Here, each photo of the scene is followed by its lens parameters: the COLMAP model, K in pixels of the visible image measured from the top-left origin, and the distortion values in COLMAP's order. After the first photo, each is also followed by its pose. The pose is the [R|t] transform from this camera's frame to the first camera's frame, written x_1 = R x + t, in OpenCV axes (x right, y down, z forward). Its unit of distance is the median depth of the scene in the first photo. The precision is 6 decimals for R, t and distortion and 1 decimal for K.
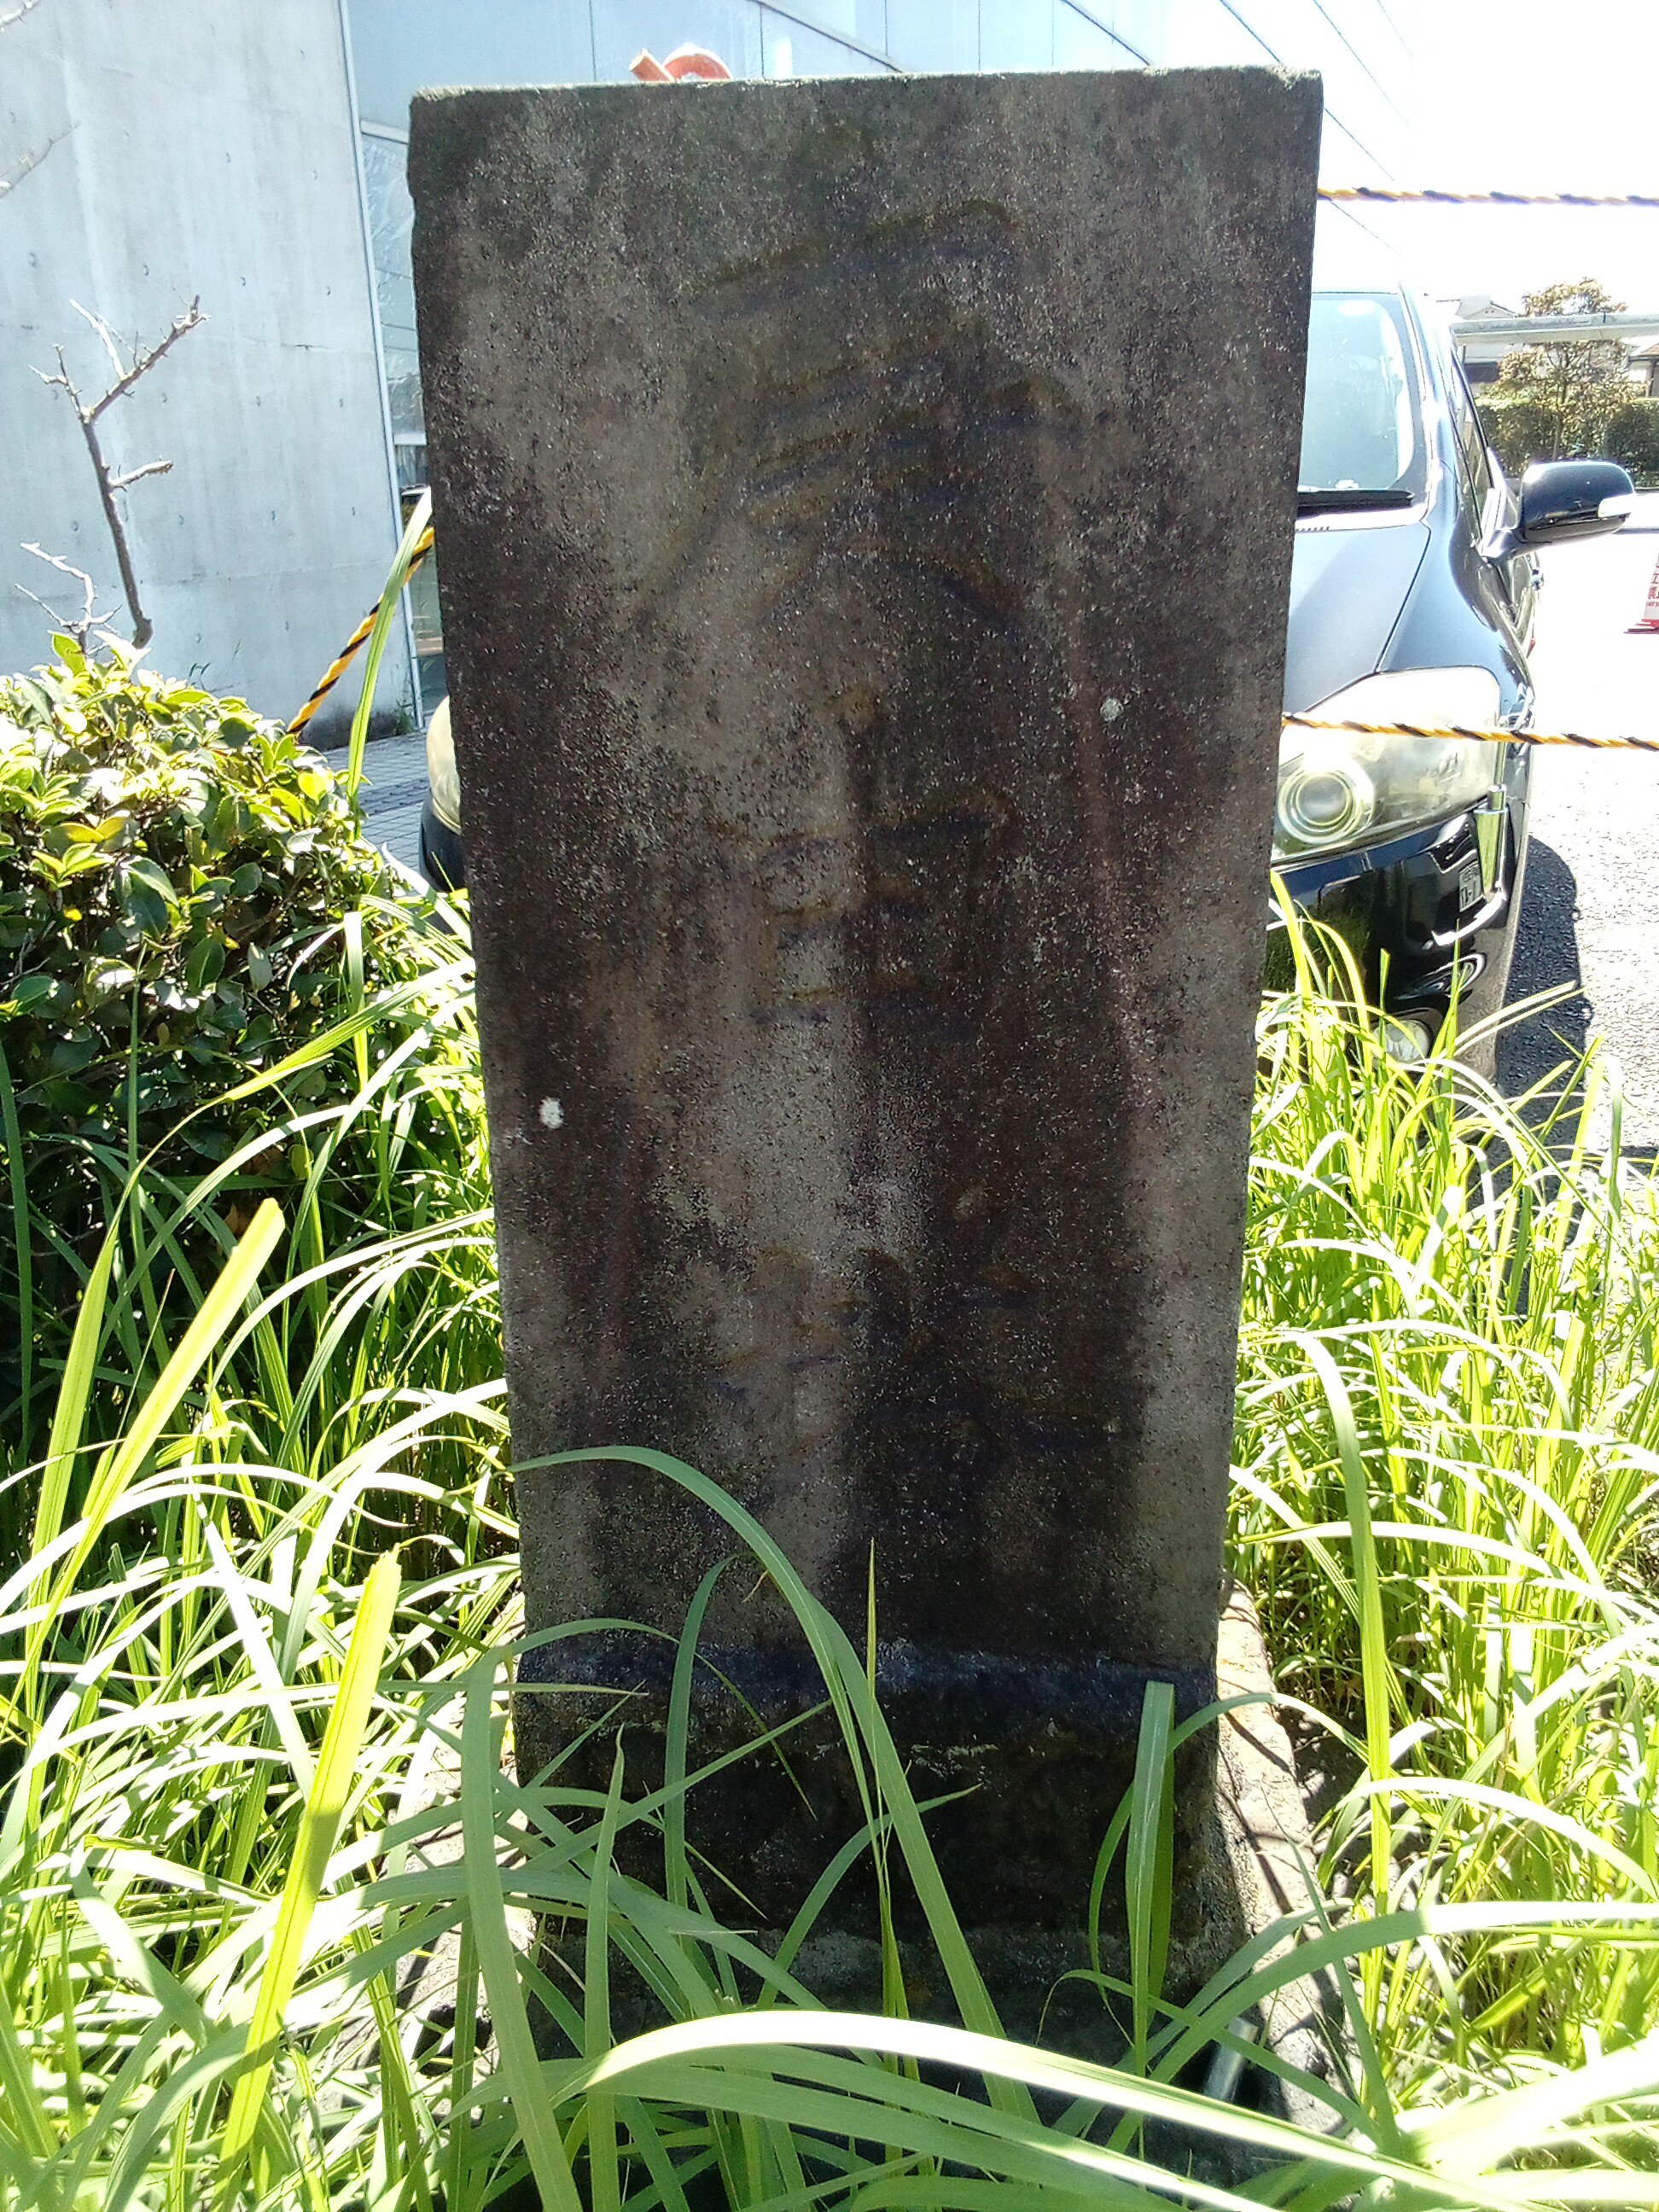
lens RADIAL K [[1781.8, 0, 833.8], [0, 1781.8, 1105.5], [0, 0, 1]] dist [0.048251, -0.040231]
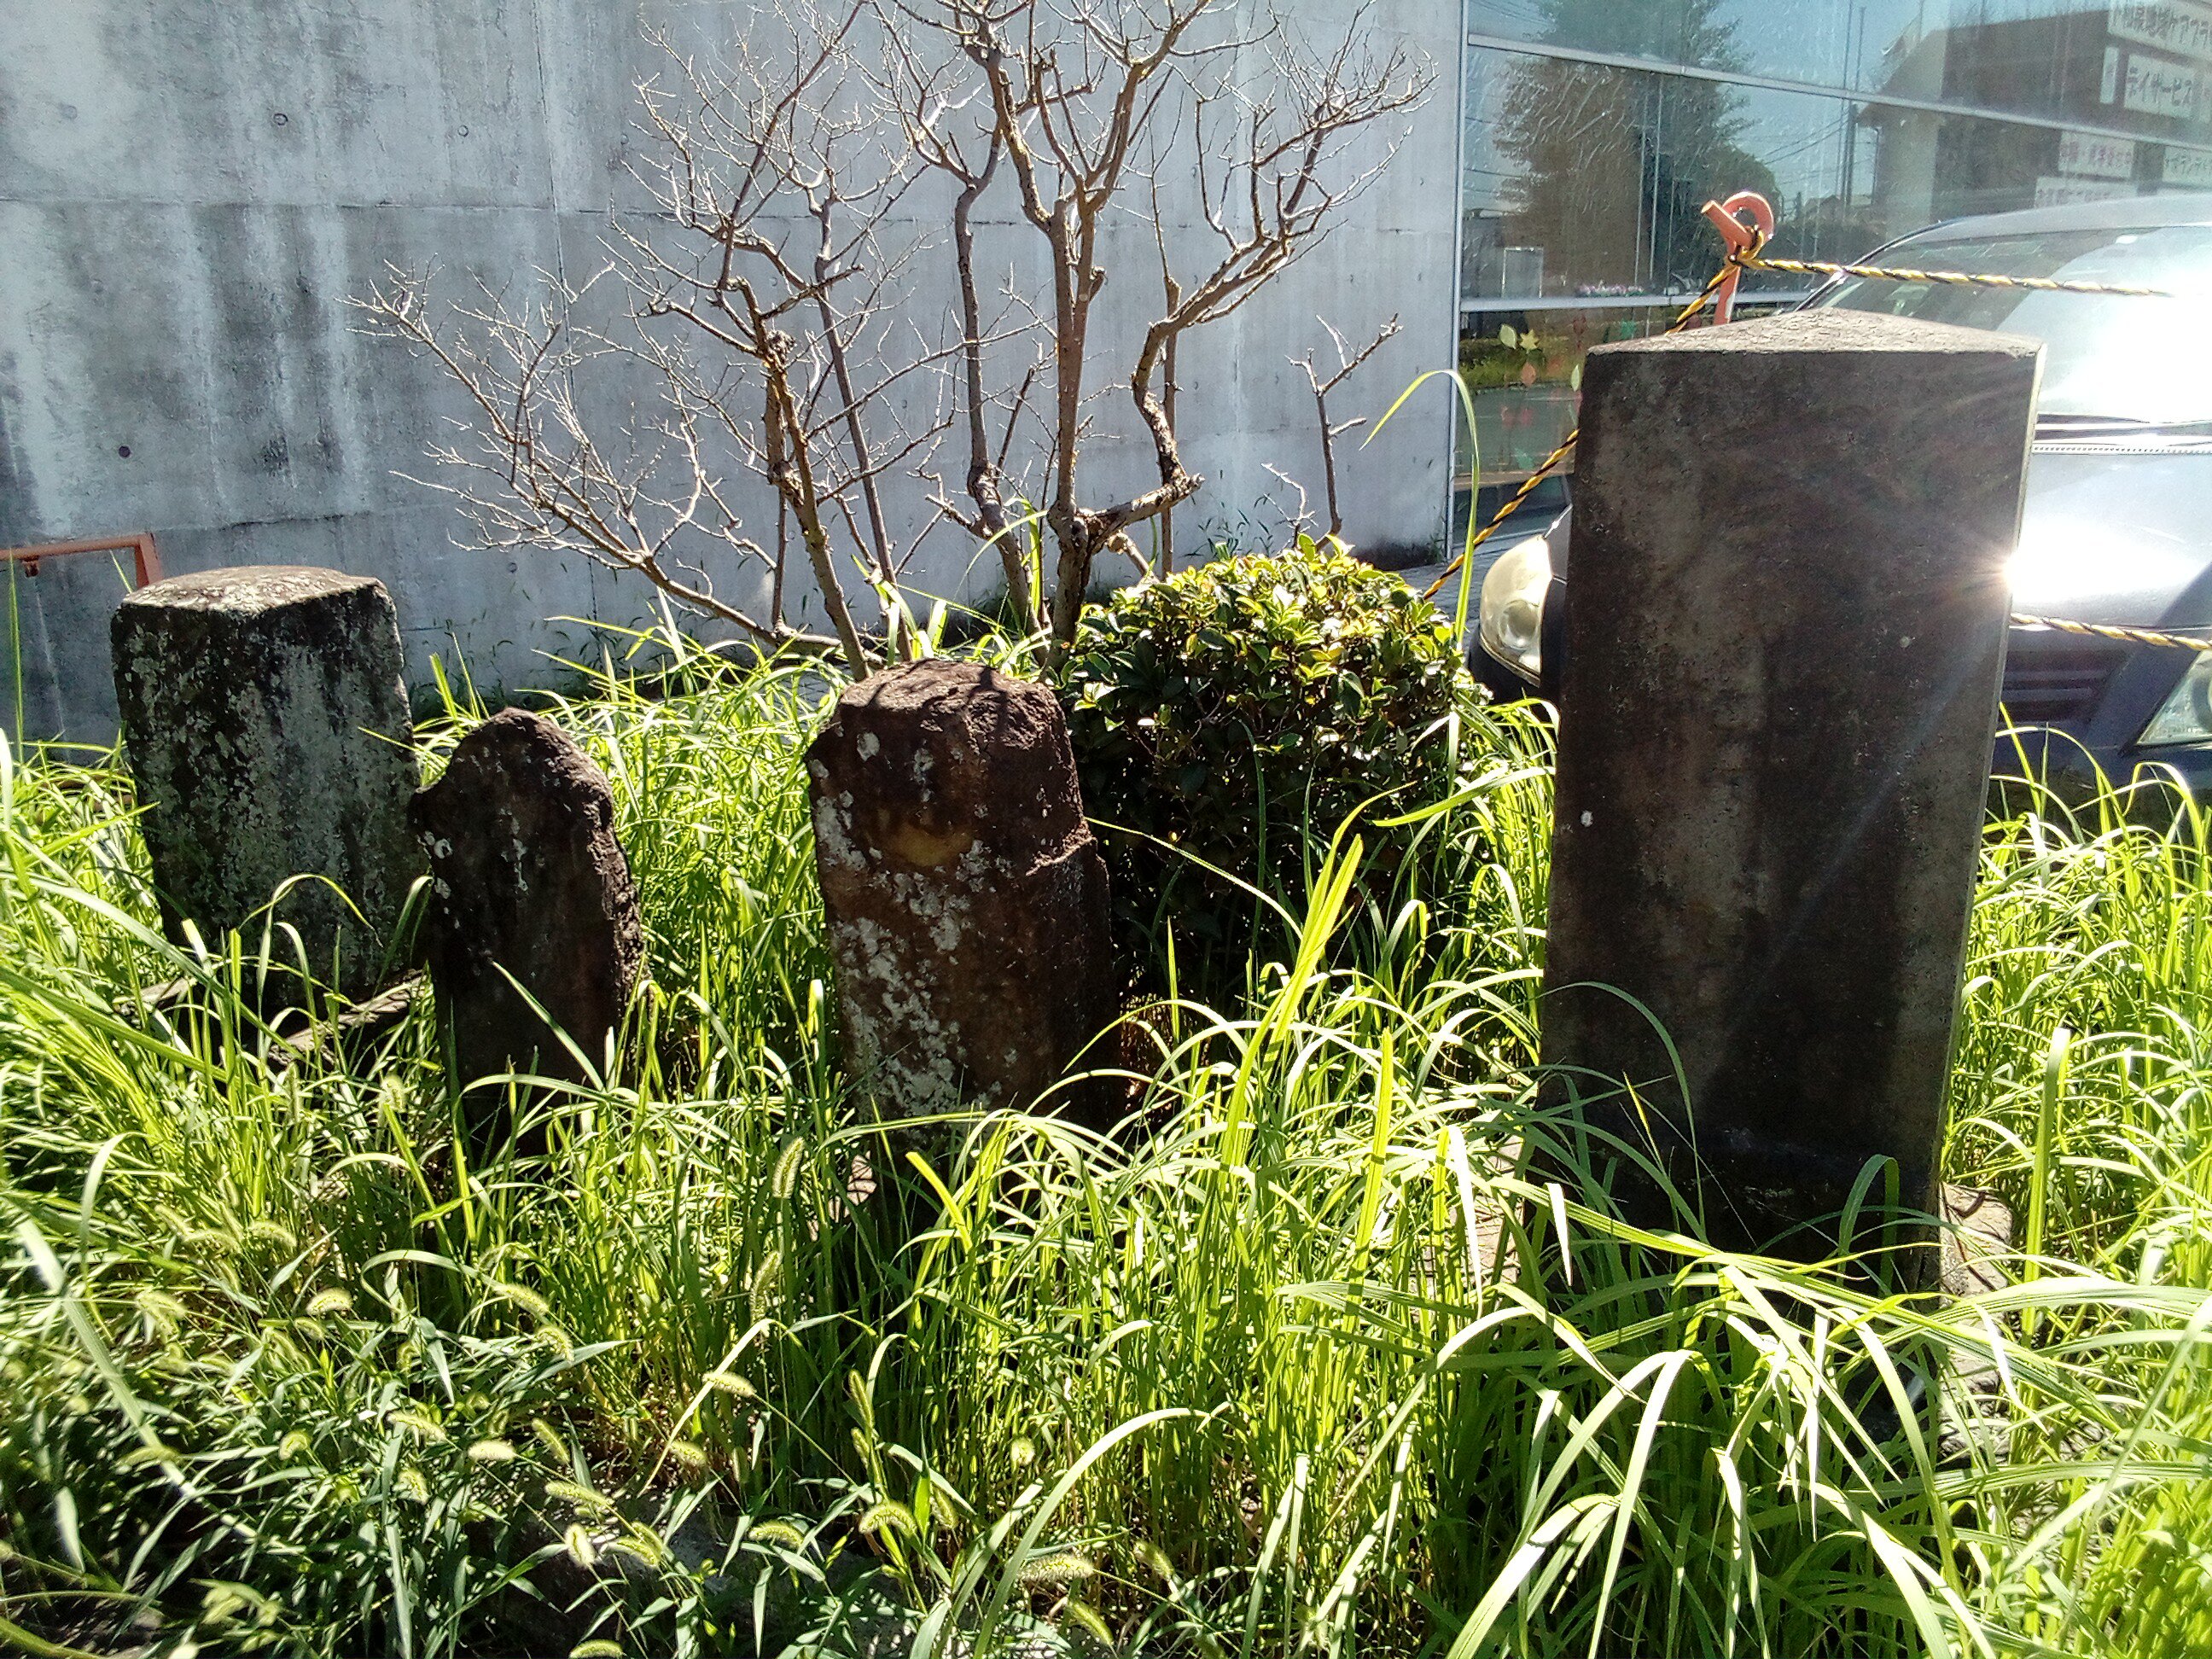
lens RADIAL K [[1781.8, 0, 1112.7], [0, 1781.8, 834.1], [0, 0, 1]] dist [0.048251, -0.040231]
pose [[0.921396, 0.111651, -0.372242, 0.095803], [-0.130029, 0.991206, -0.024550, 0.136205], [0.366228, 0.071022, 0.927811, -1.021029]]
